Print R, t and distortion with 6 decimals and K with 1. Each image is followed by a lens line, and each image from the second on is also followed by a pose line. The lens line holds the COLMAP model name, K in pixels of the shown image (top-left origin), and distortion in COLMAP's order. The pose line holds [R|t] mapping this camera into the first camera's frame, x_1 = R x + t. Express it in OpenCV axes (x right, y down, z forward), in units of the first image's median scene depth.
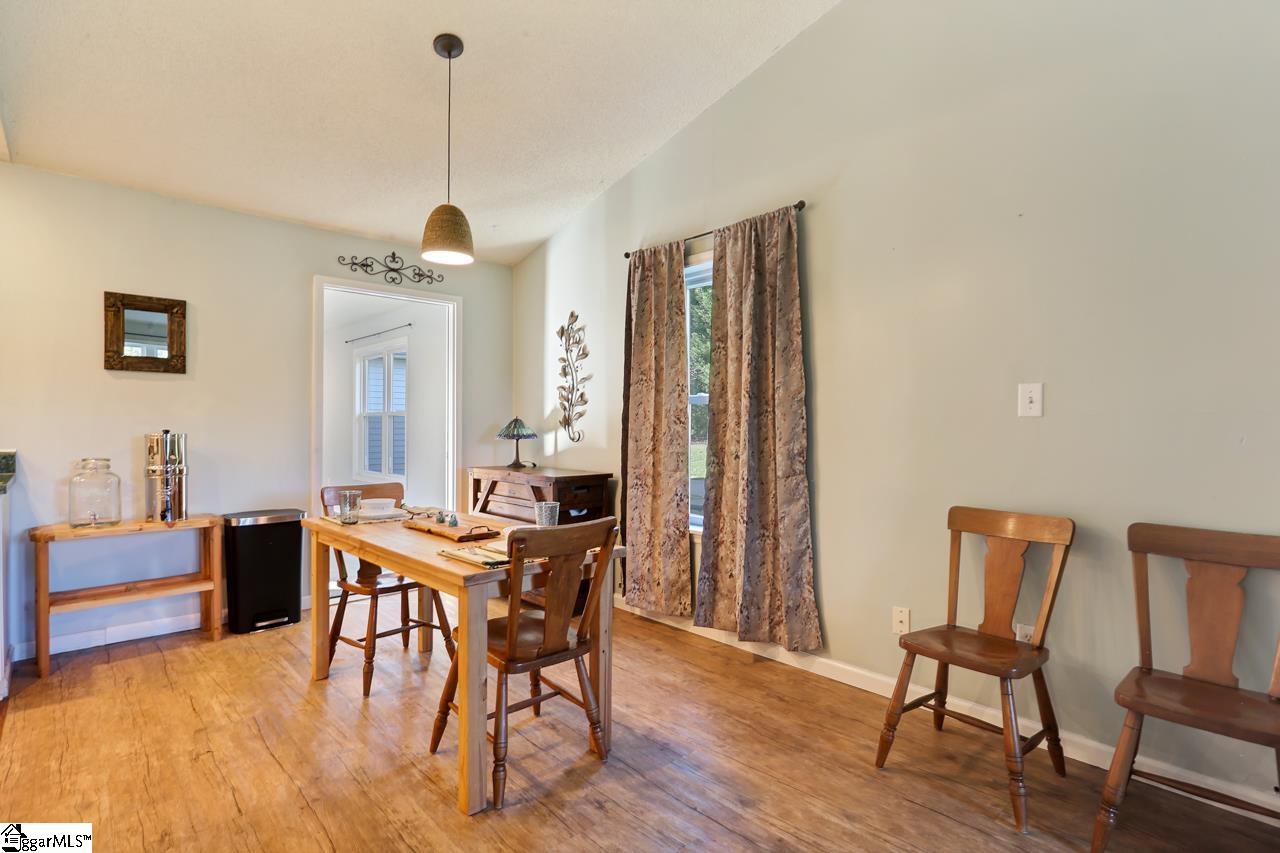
lens RADIAL K [[623.4, 0, 640.2], [0, 623.4, 430.3], [0, 0, 1]] dist [-0.012374, 0.003723]
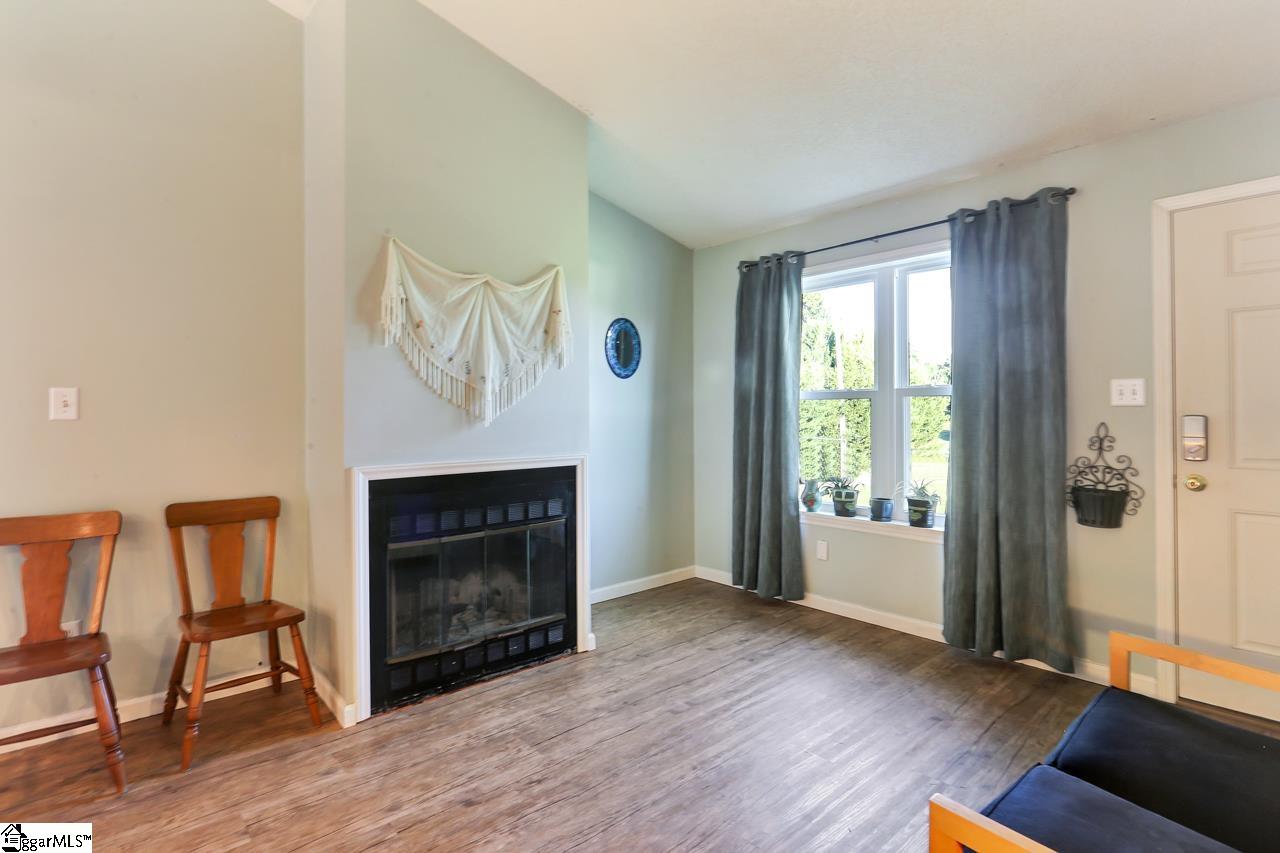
lens RADIAL K [[623.4, 0, 623.0], [0, 623.4, 412.1], [0, 0, 1]] dist [-0.012374, 0.003723]
pose [[0.045191, -0.011002, 0.998918, -0.245941], [0.010642, 0.999888, 0.010531, -0.024437], [-0.998922, 0.010155, 0.045303, 0.017630]]
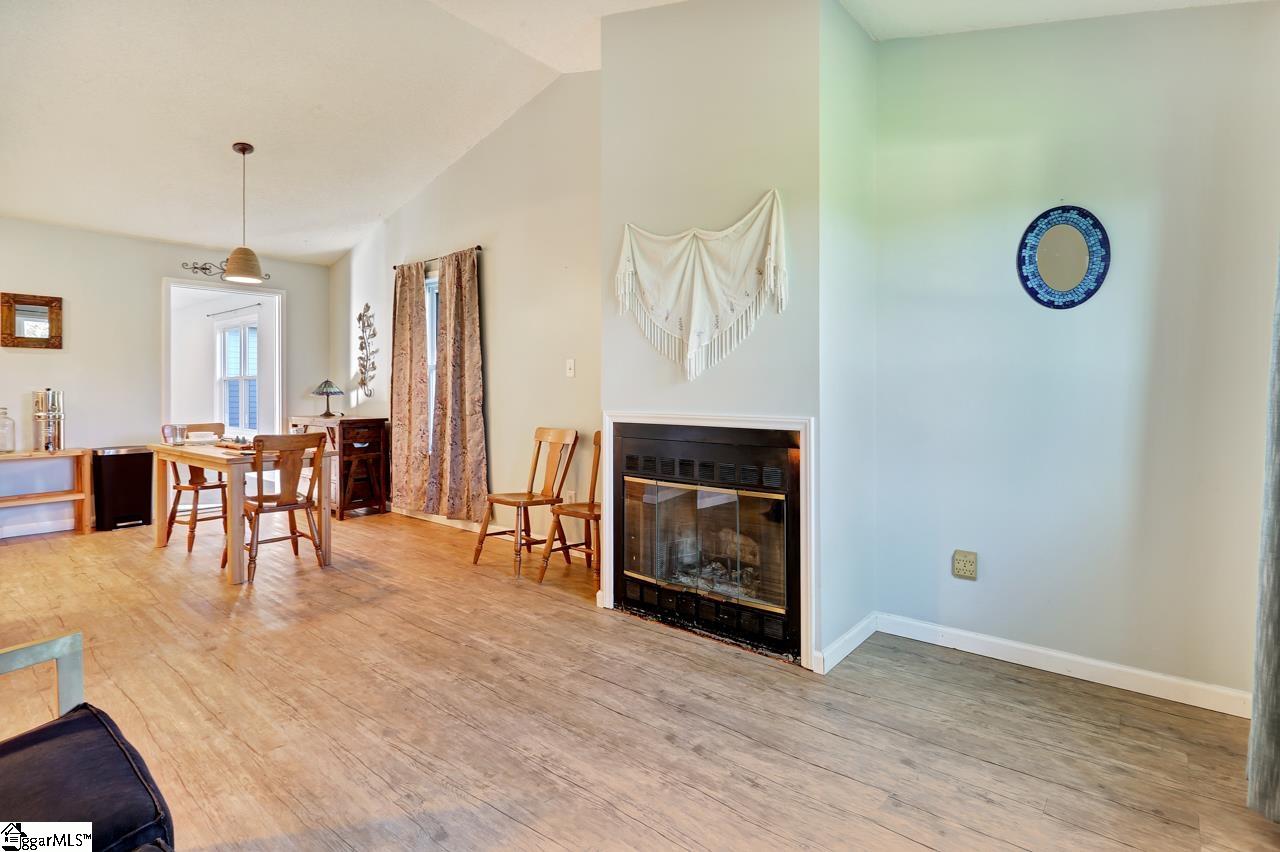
lens RADIAL K [[623.4, 0, 631.3], [0, 623.4, 395.1], [0, 0, 1]] dist [-0.012374, 0.003723]
pose [[0.992171, -0.005748, 0.124751, 0.397165], [0.005567, 0.999983, 0.001803, 0.019911], [-0.124759, -0.001094, 0.992186, -0.589580]]
